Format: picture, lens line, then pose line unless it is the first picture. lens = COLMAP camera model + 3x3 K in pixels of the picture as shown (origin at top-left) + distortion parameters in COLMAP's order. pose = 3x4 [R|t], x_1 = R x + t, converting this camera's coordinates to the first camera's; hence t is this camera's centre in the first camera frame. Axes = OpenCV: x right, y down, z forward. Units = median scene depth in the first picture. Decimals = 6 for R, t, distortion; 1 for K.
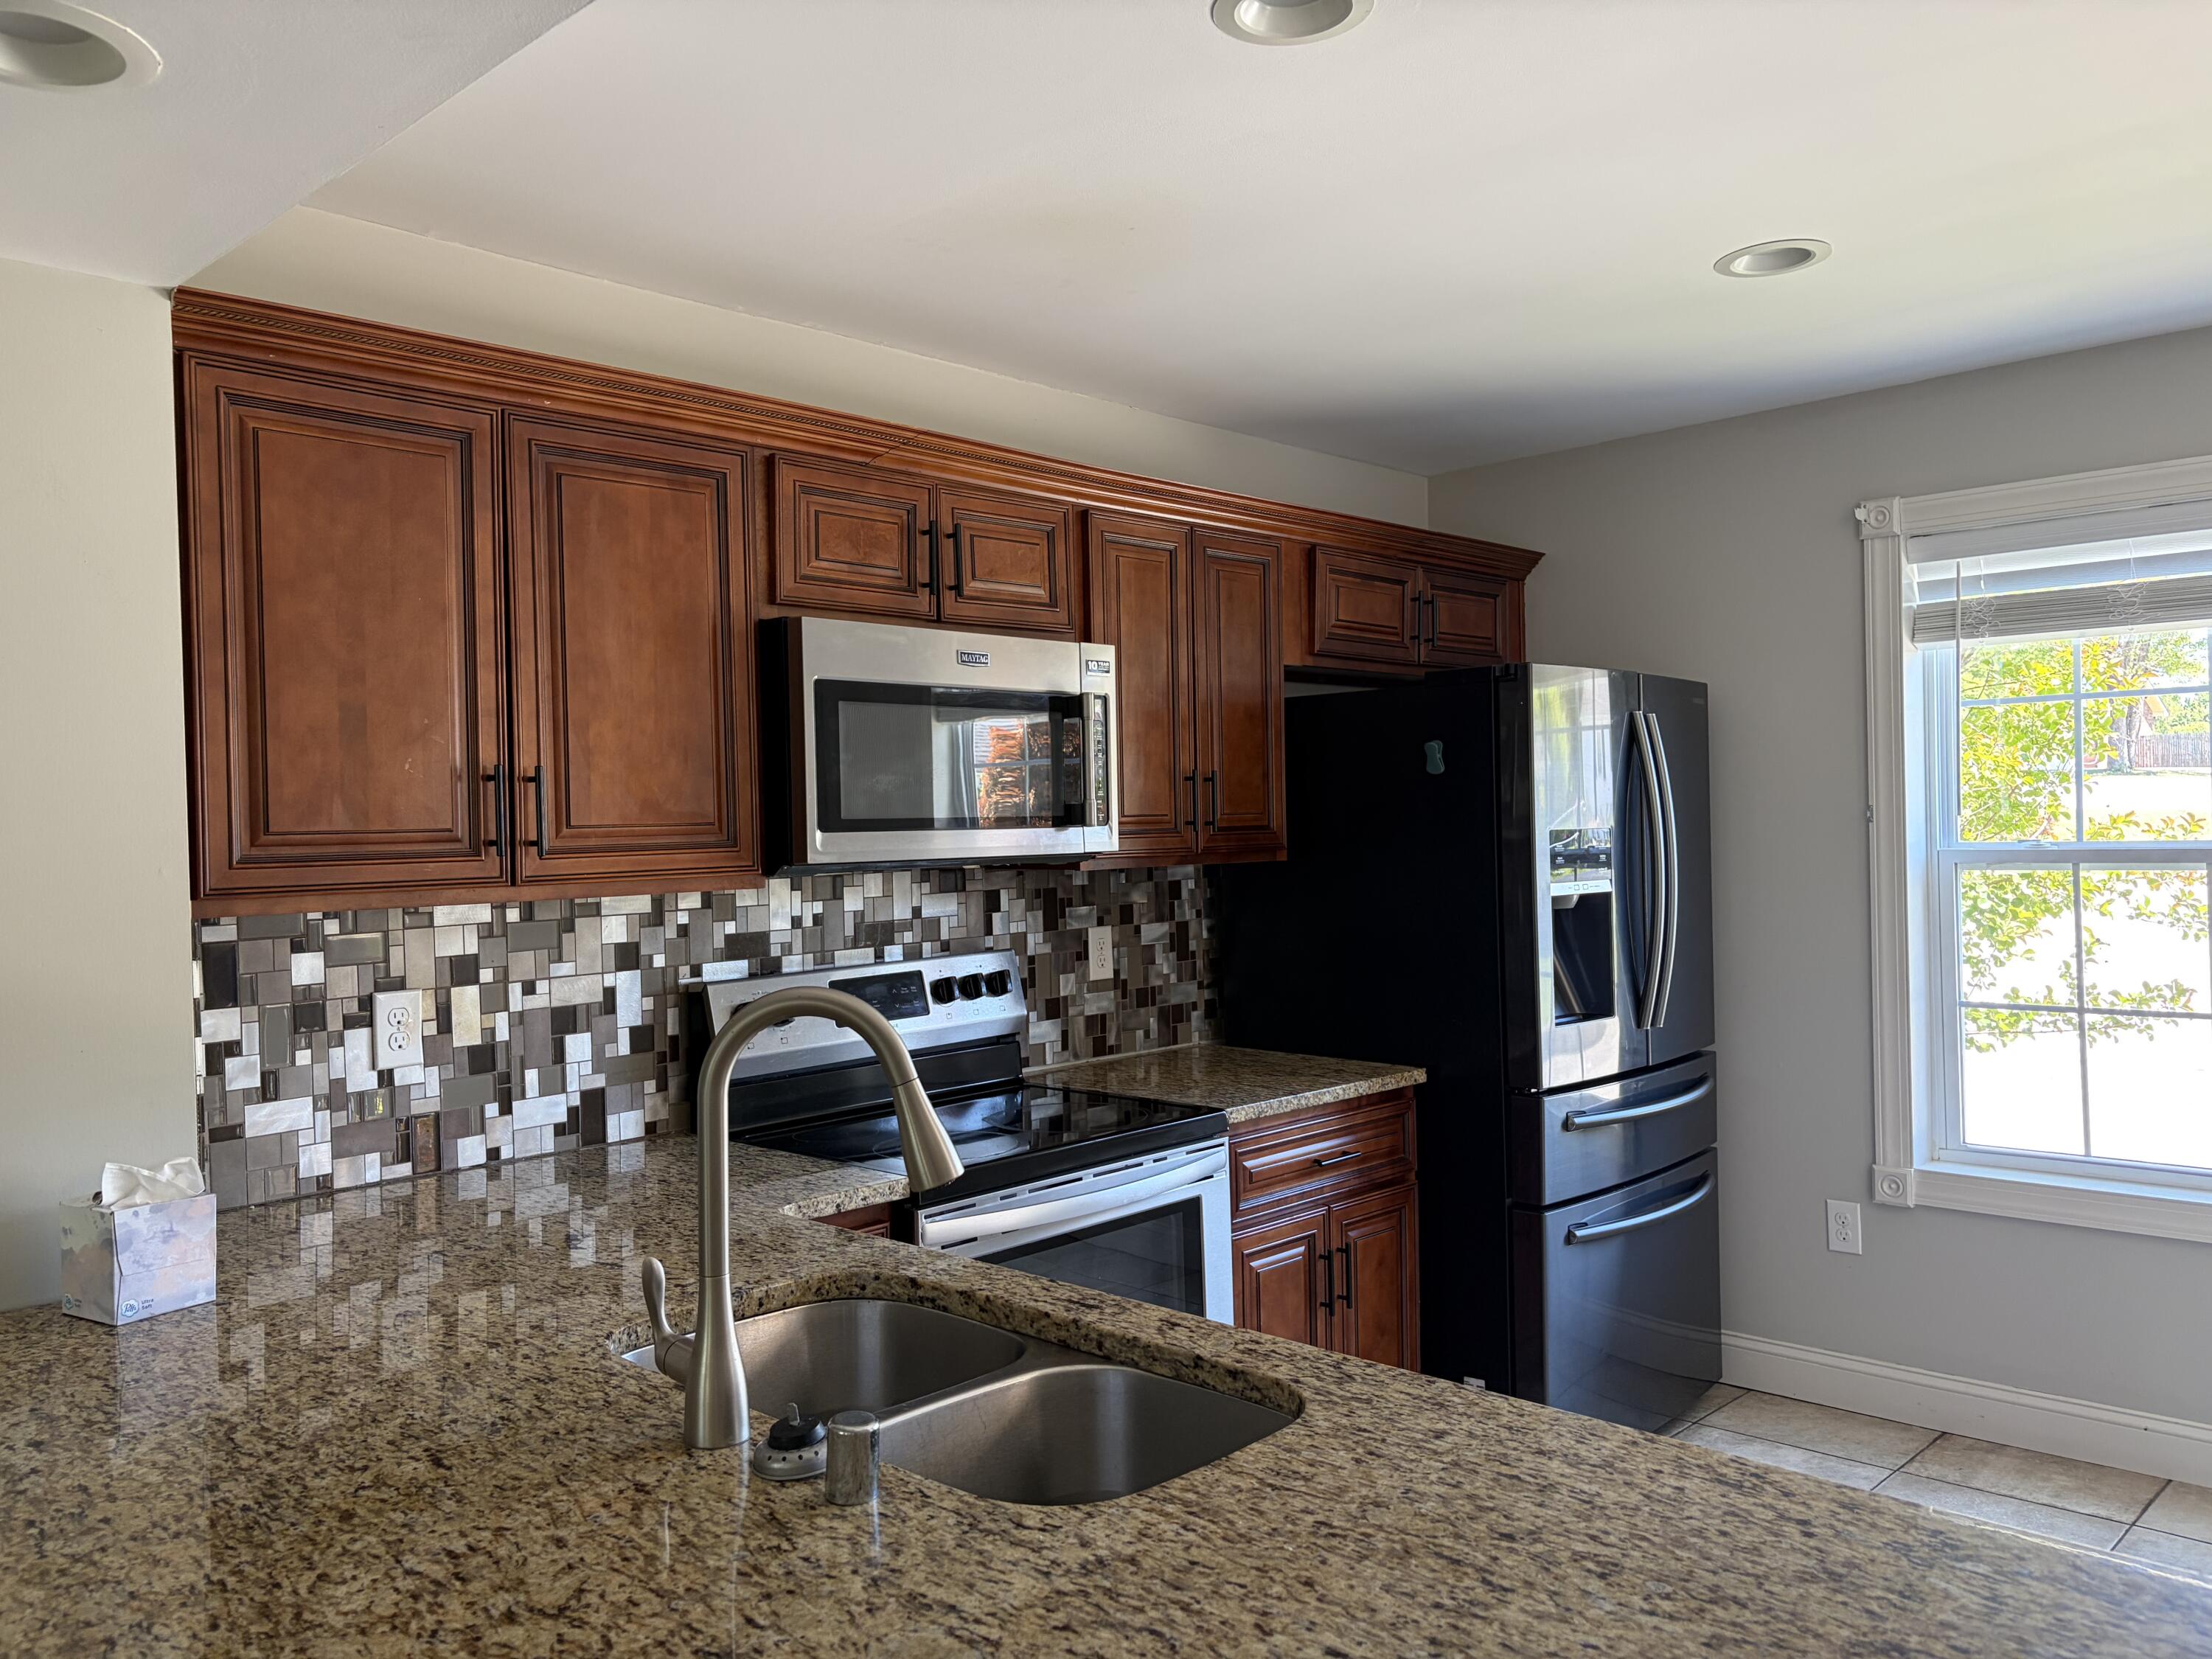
lens RADIAL K [[1662.2, 0, 1095.9], [0, 1662.2, 819.9], [0, 0, 1]] dist [0.047313, -0.051309]
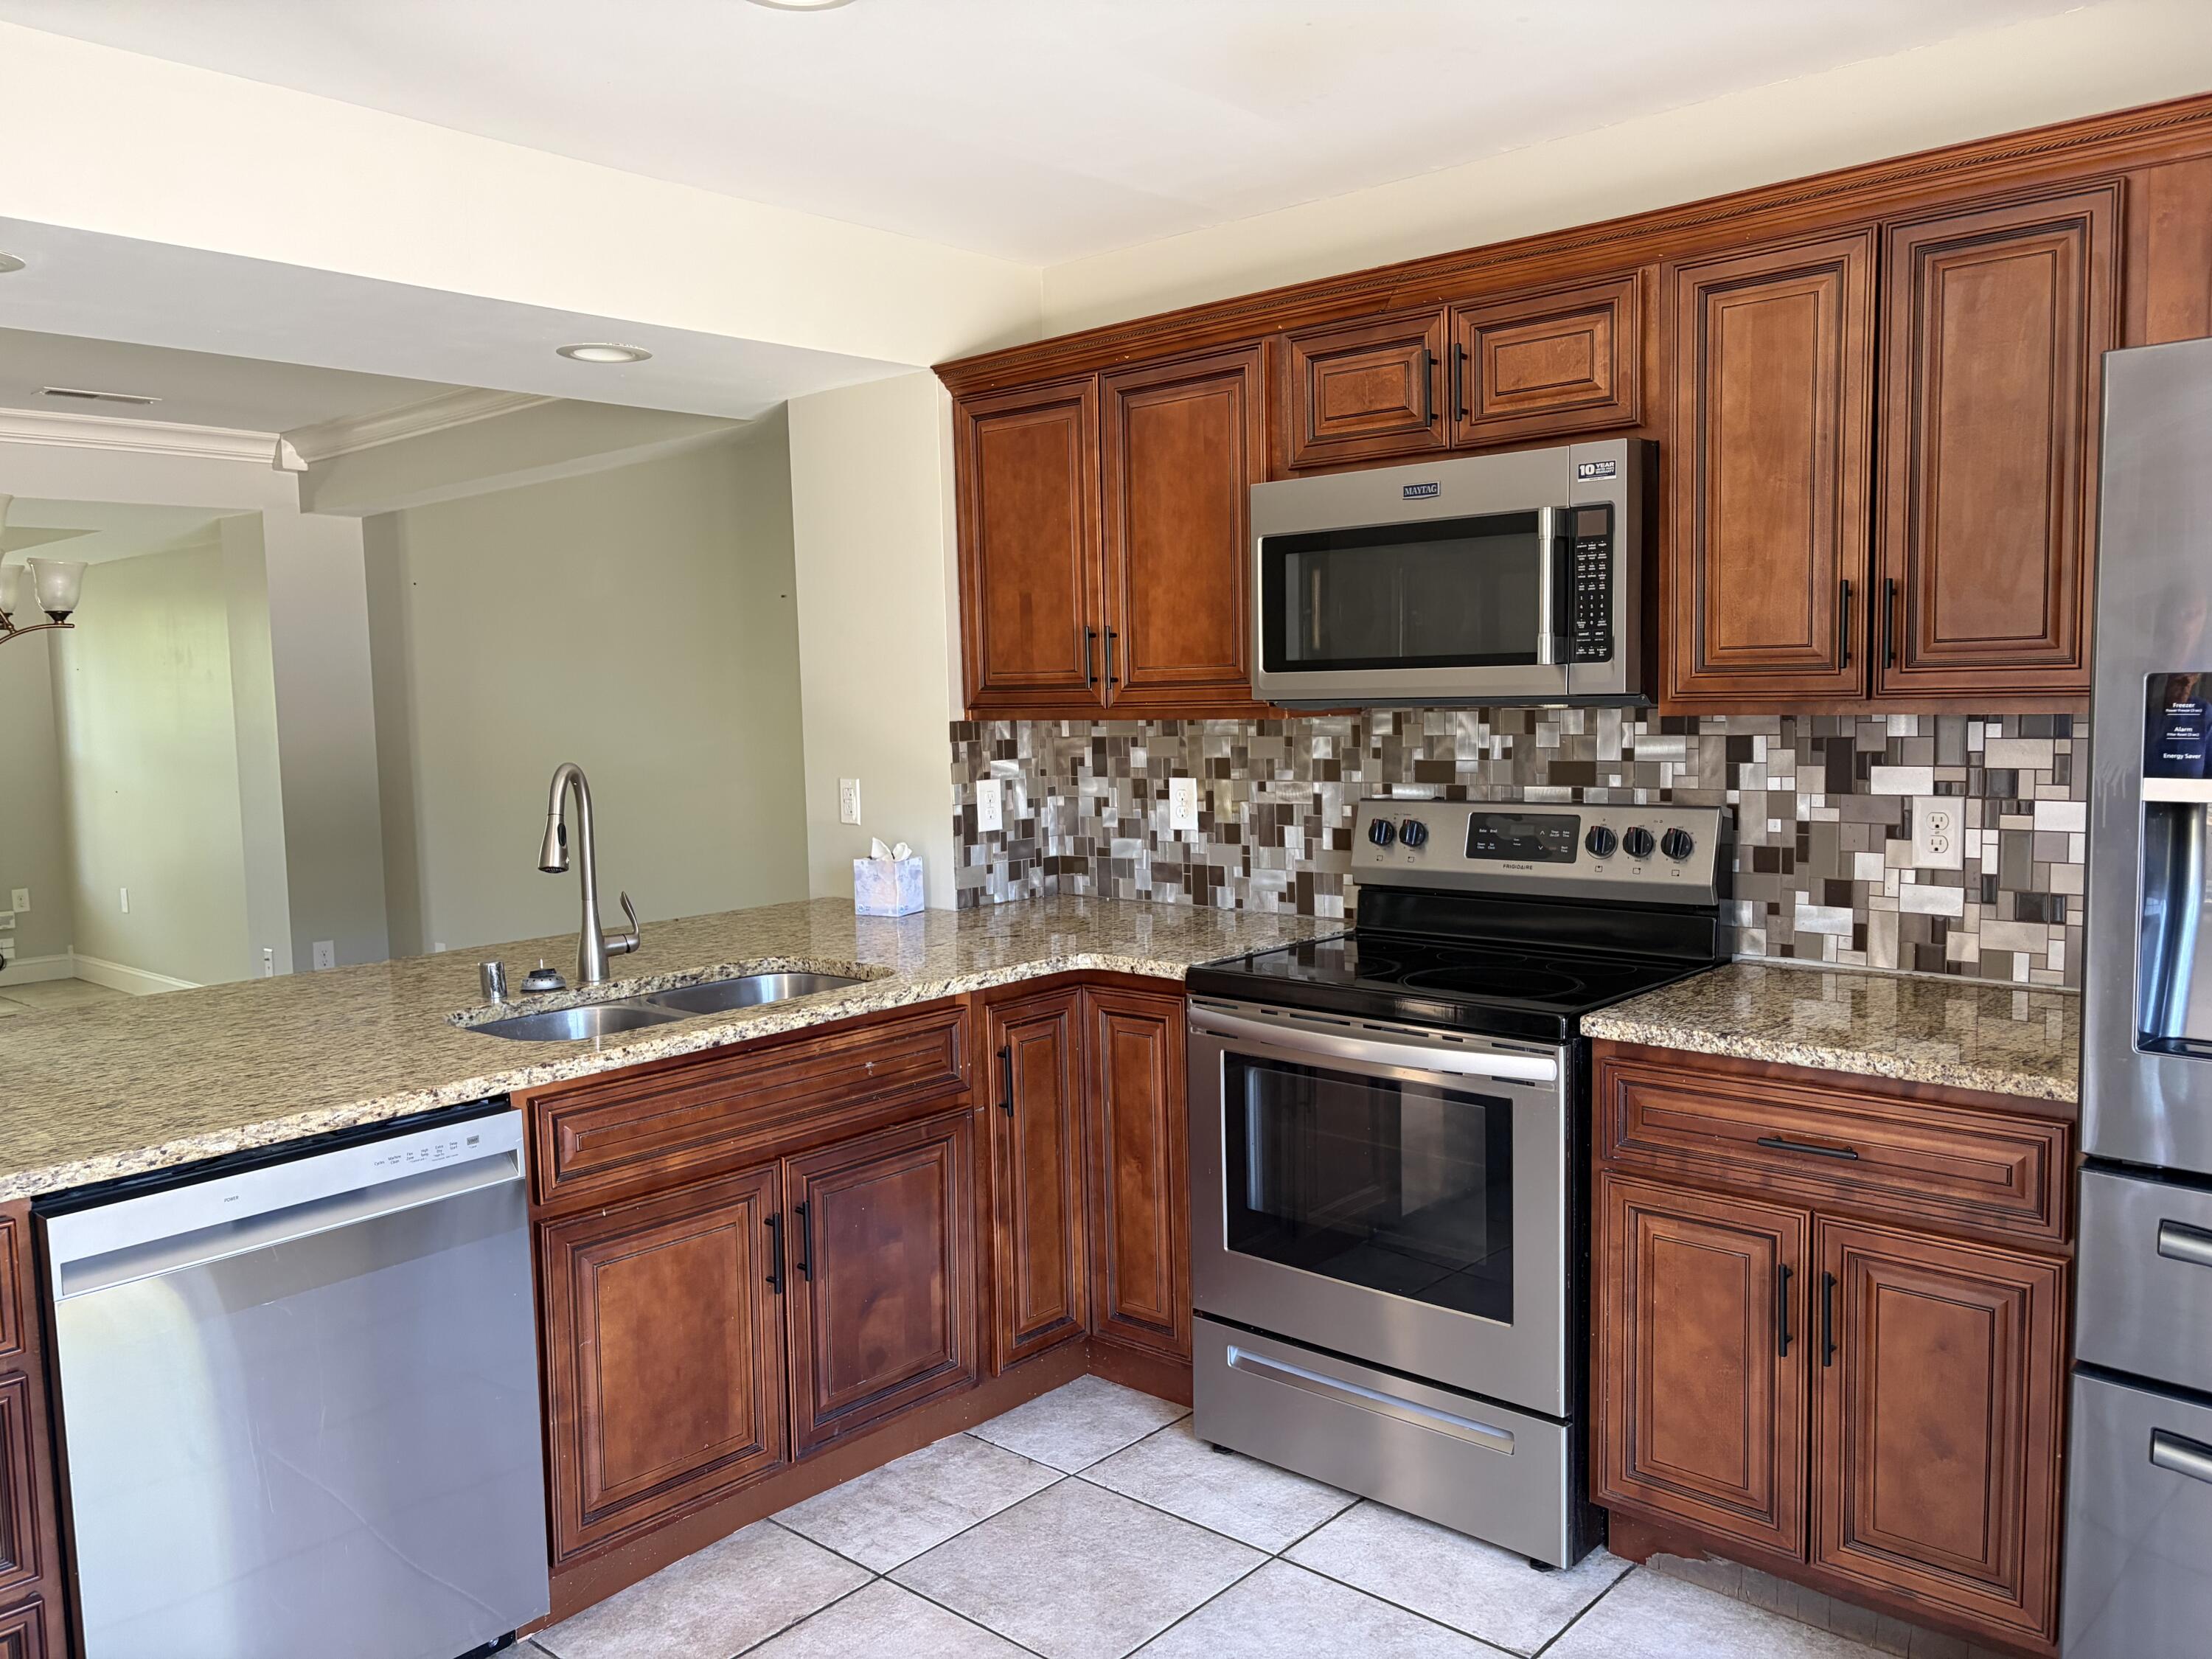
lens RADIAL K [[1662.2, 0, 1104.7], [0, 1662.2, 835.0], [0, 0, 1]] dist [0.047313, -0.051309]
pose [[0.040777, 0.110880, -0.992997, 0.802352], [0.021621, 0.993493, 0.111823, -0.009478], [0.998934, -0.026030, 0.038114, 0.681388]]
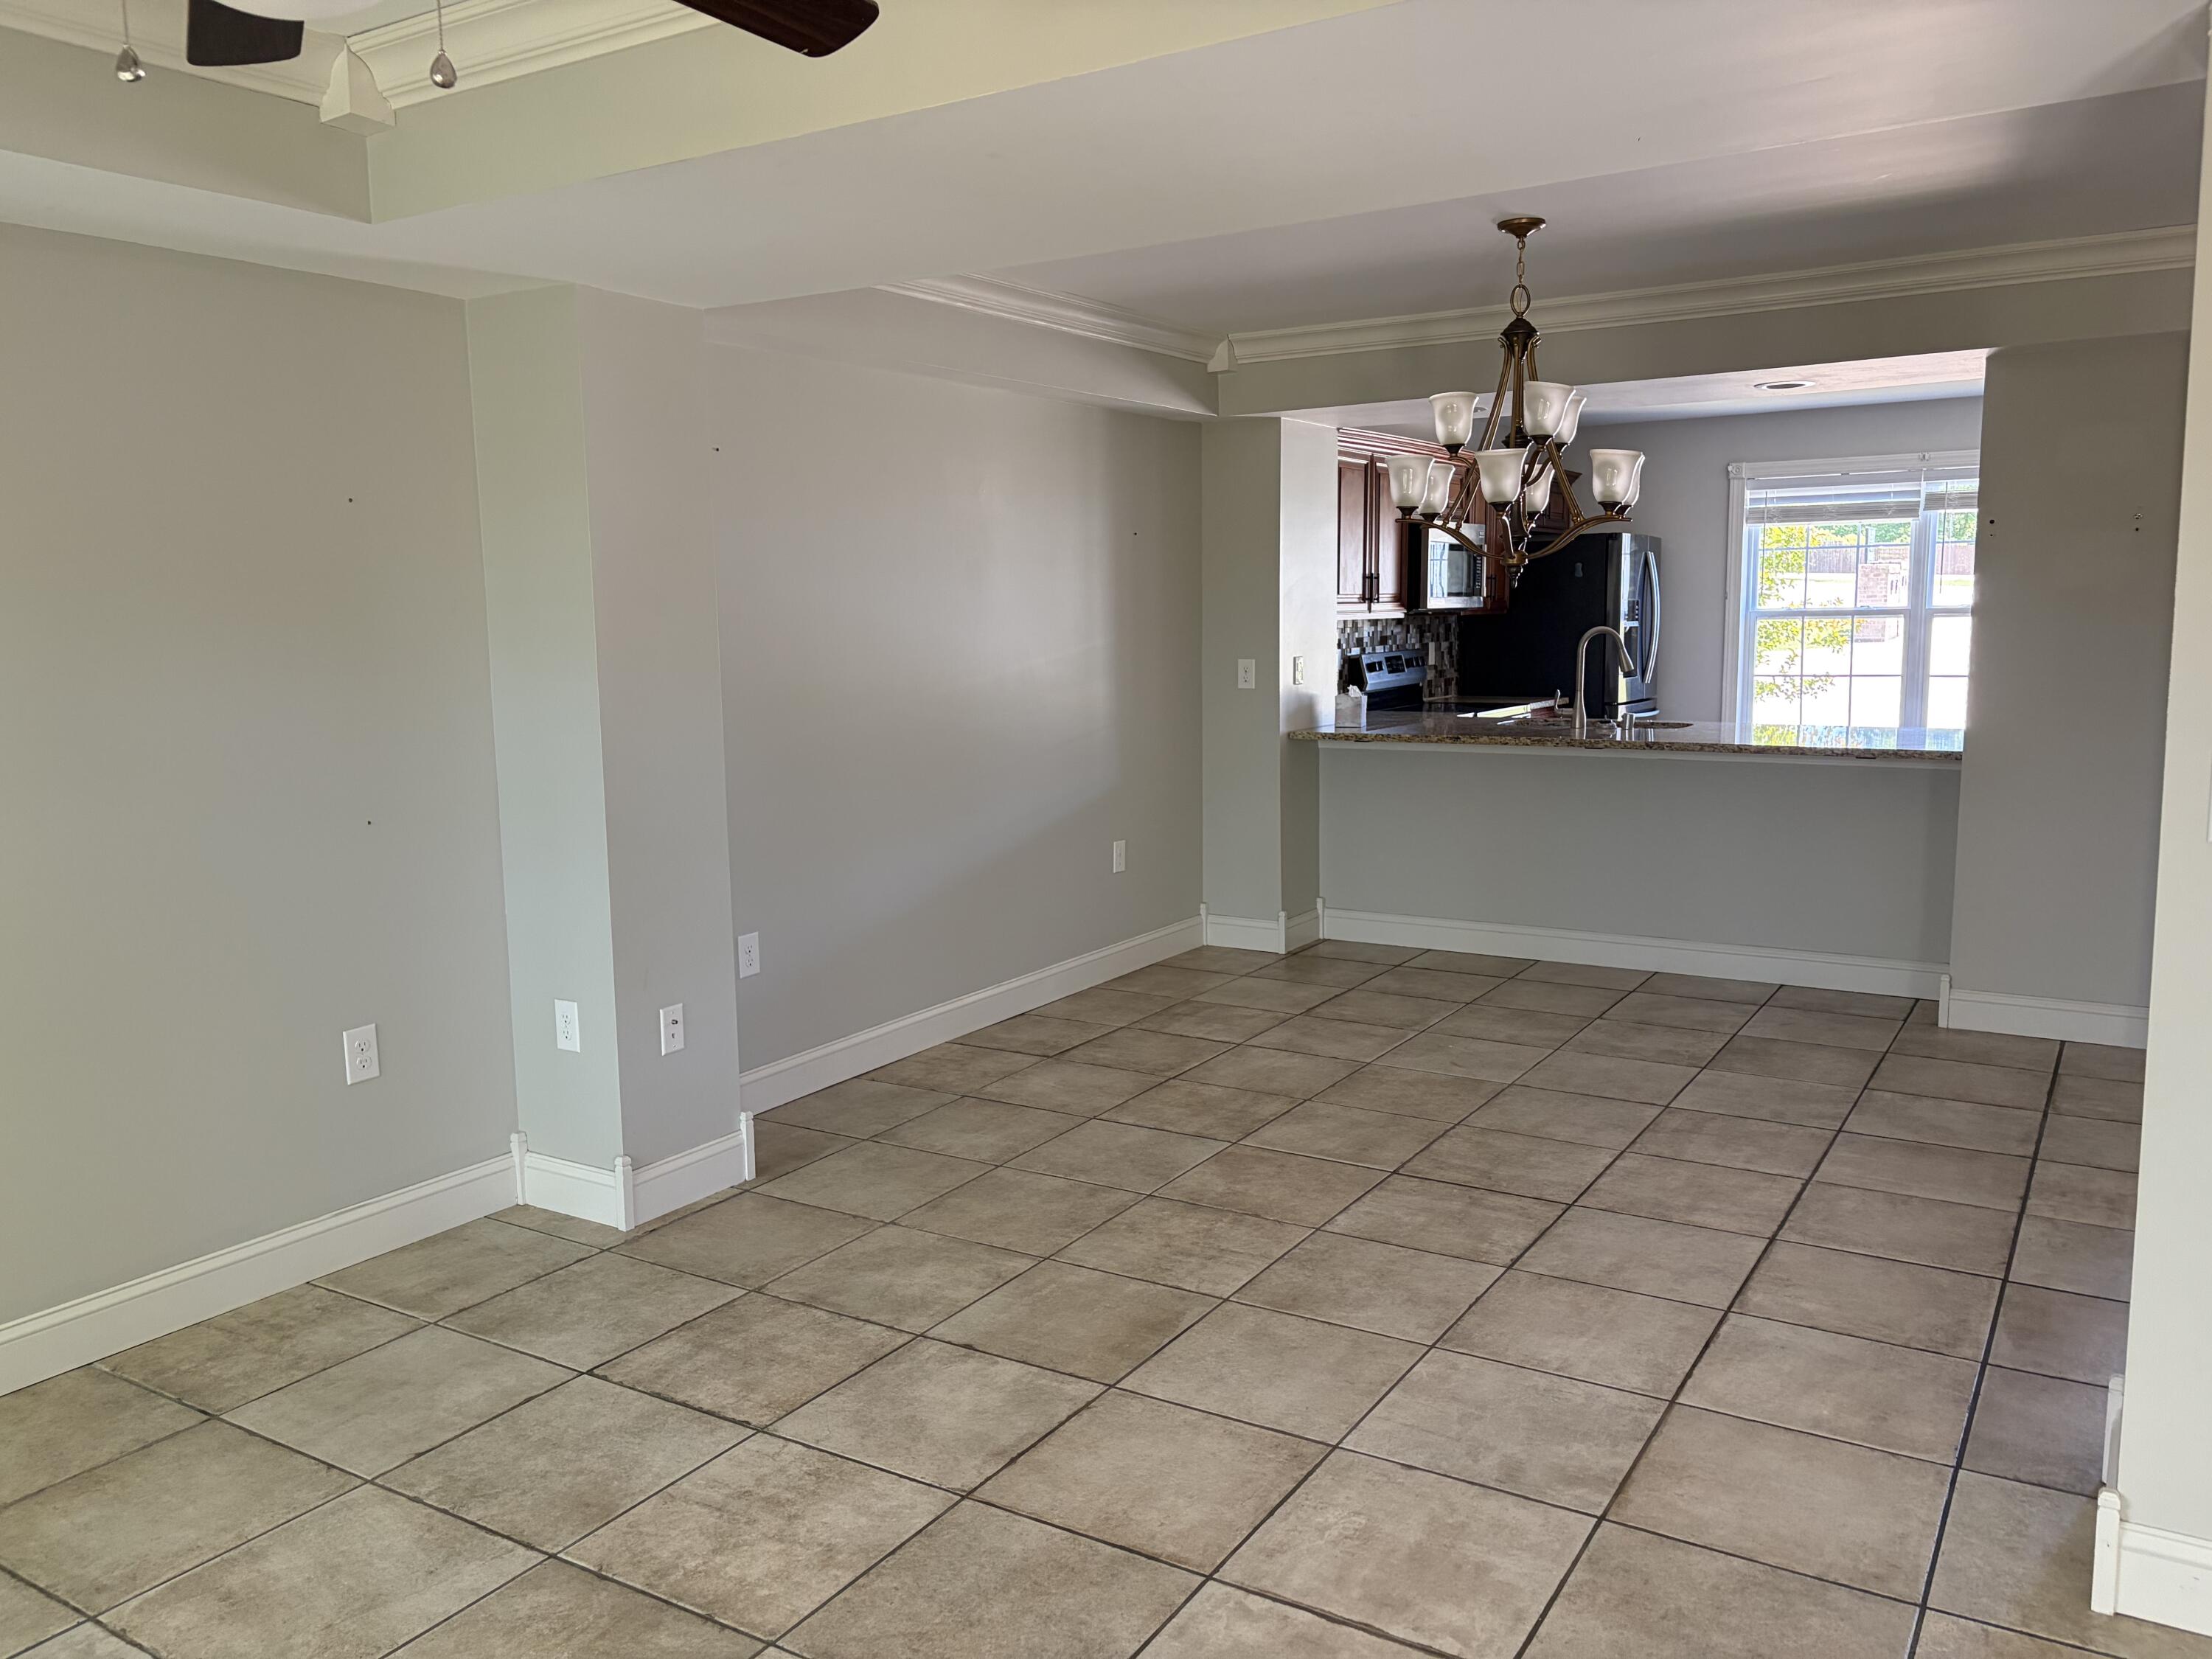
lens RADIAL K [[1662.2, 0, 1115.8], [0, 1662.2, 837.2], [0, 0, 1]] dist [0.047313, -0.051309]
pose [[0.977324, -0.022092, 0.210596, -1.052242], [-0.005628, 0.991481, 0.130127, 0.037685], [-0.211676, -0.128361, 0.968874, -1.375961]]
